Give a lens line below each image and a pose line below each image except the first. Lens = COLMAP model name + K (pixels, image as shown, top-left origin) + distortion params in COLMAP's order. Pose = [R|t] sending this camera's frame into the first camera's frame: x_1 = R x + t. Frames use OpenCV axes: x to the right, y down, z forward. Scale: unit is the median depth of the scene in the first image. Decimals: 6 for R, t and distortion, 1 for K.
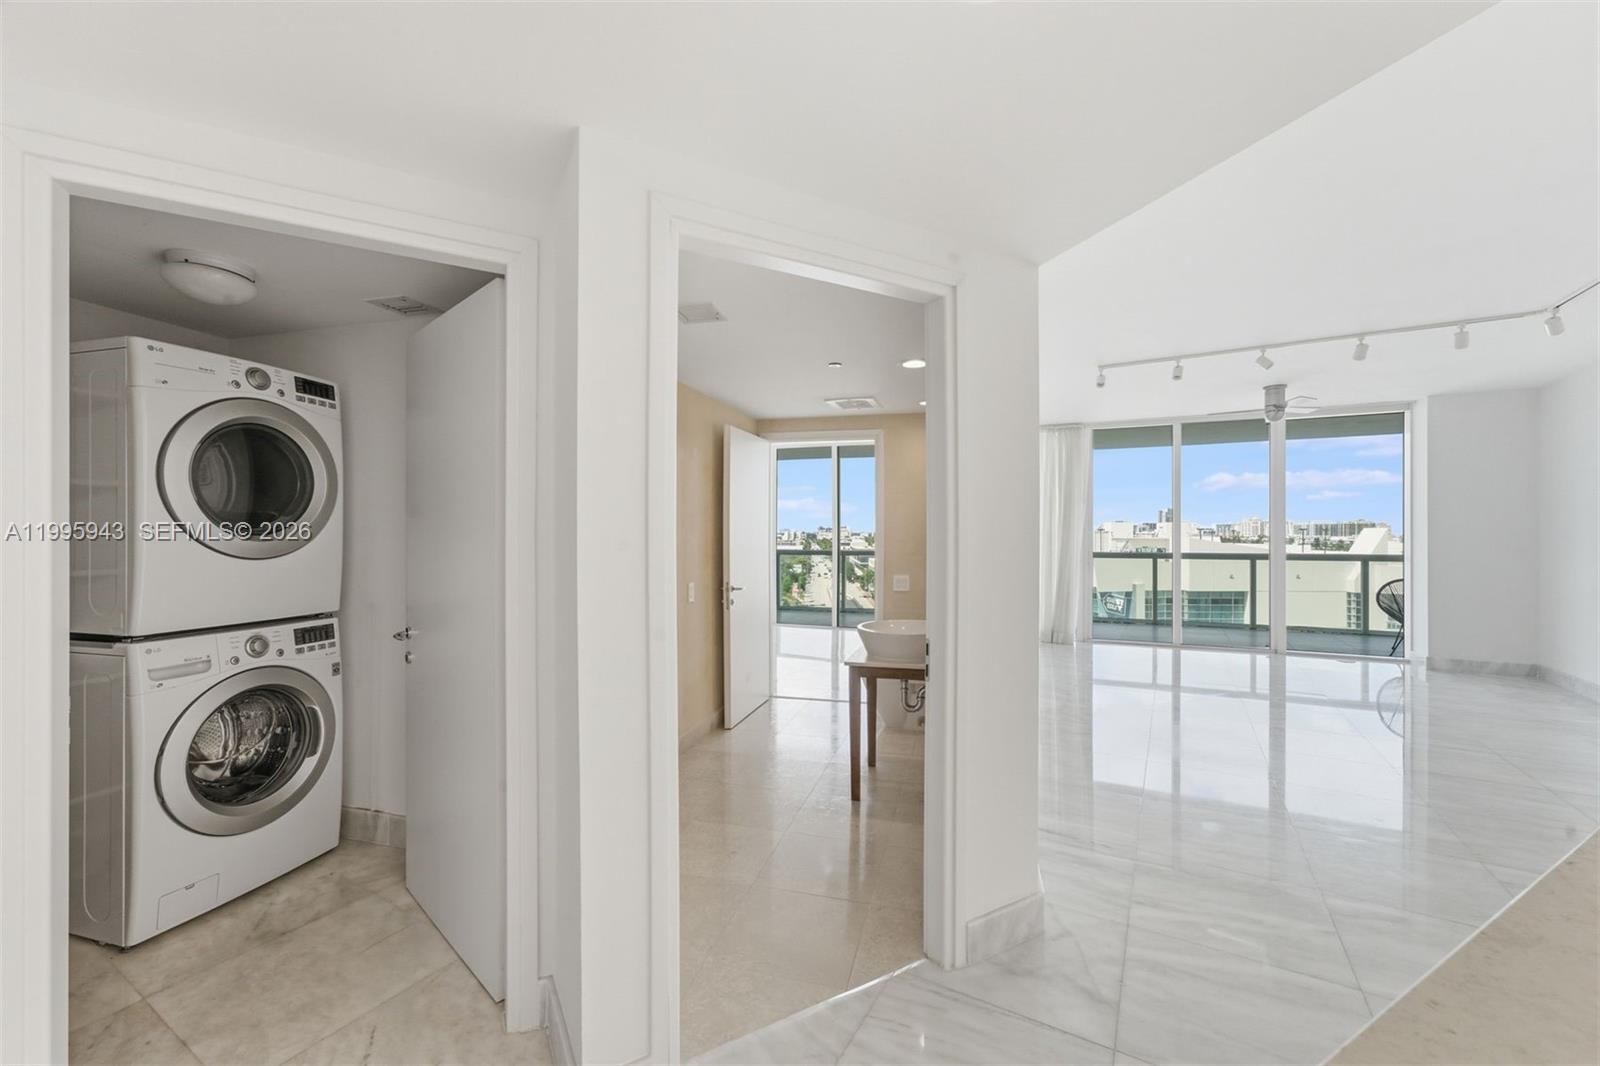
lens RADIAL K [[654.1, 0, 785.6], [0, 654.1, 530.6], [0, 0, 1]] dist [-0.001232, 0.006369]
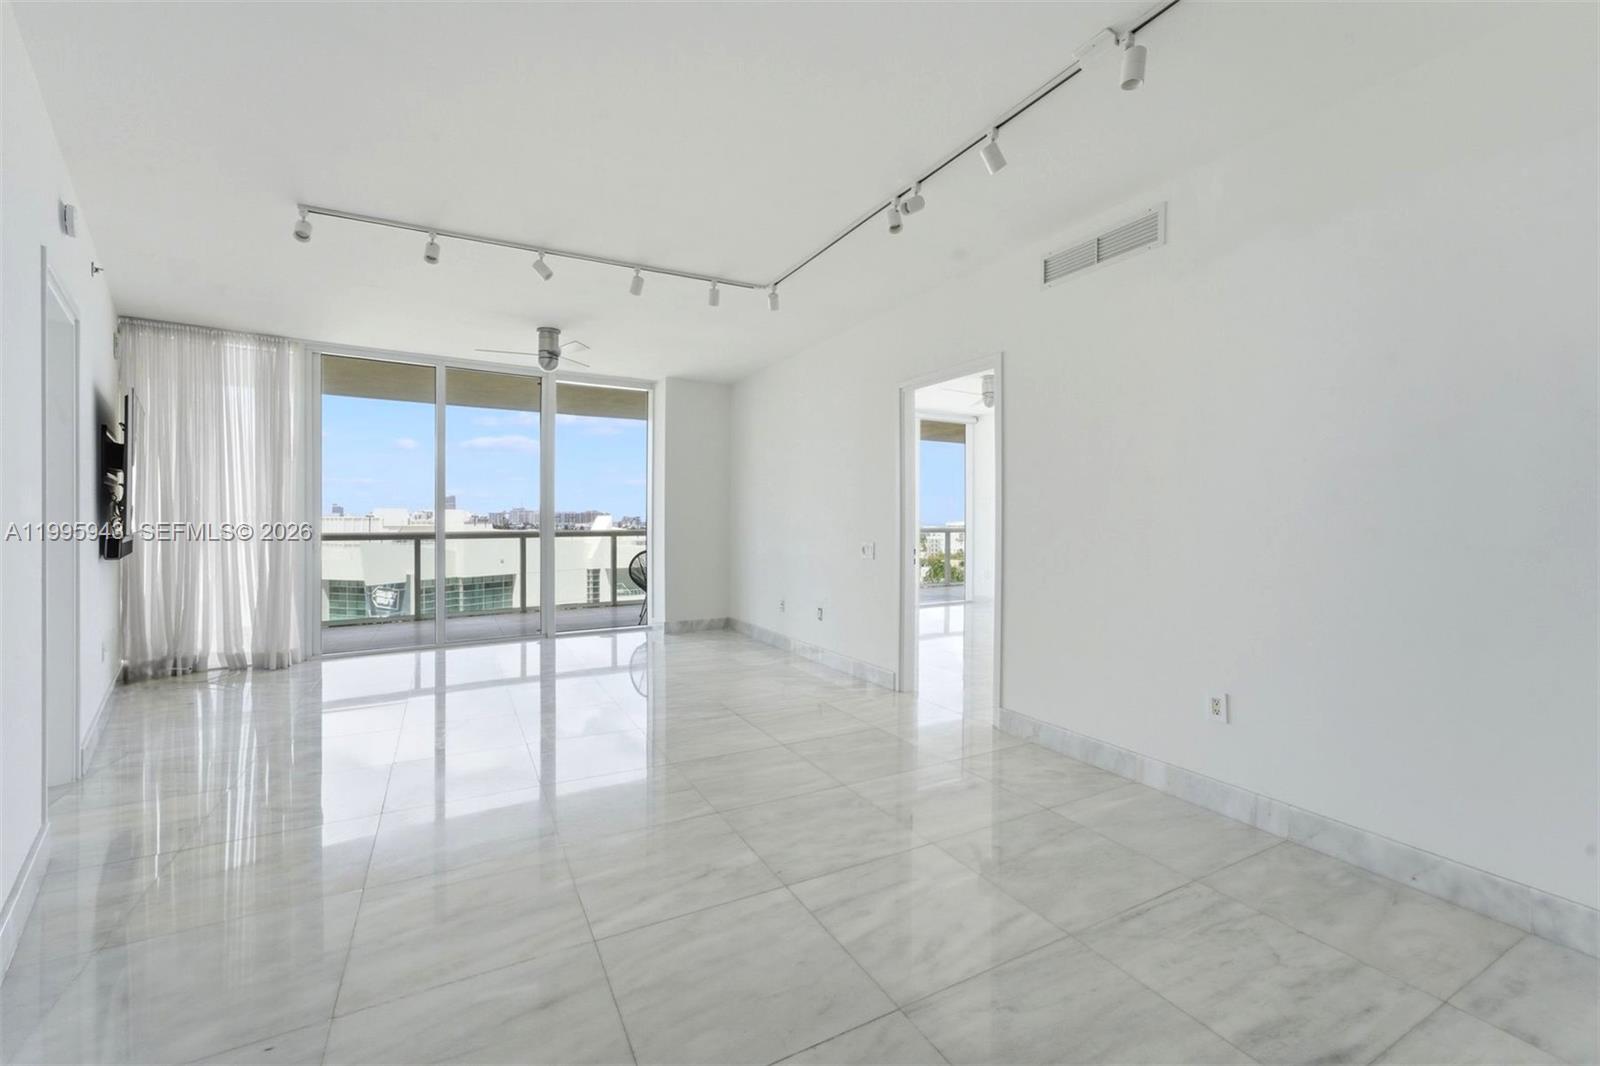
lens RADIAL K [[654.1, 0, 785.6], [0, 654.1, 530.6], [0, 0, 1]] dist [-0.001232, 0.006369]
pose [[0.533923, -0.008674, 0.845489, 0.156263], [-0.004316, 0.999906, 0.012984, 0.024609], [-0.845522, -0.010581, 0.533835, 0.232786]]
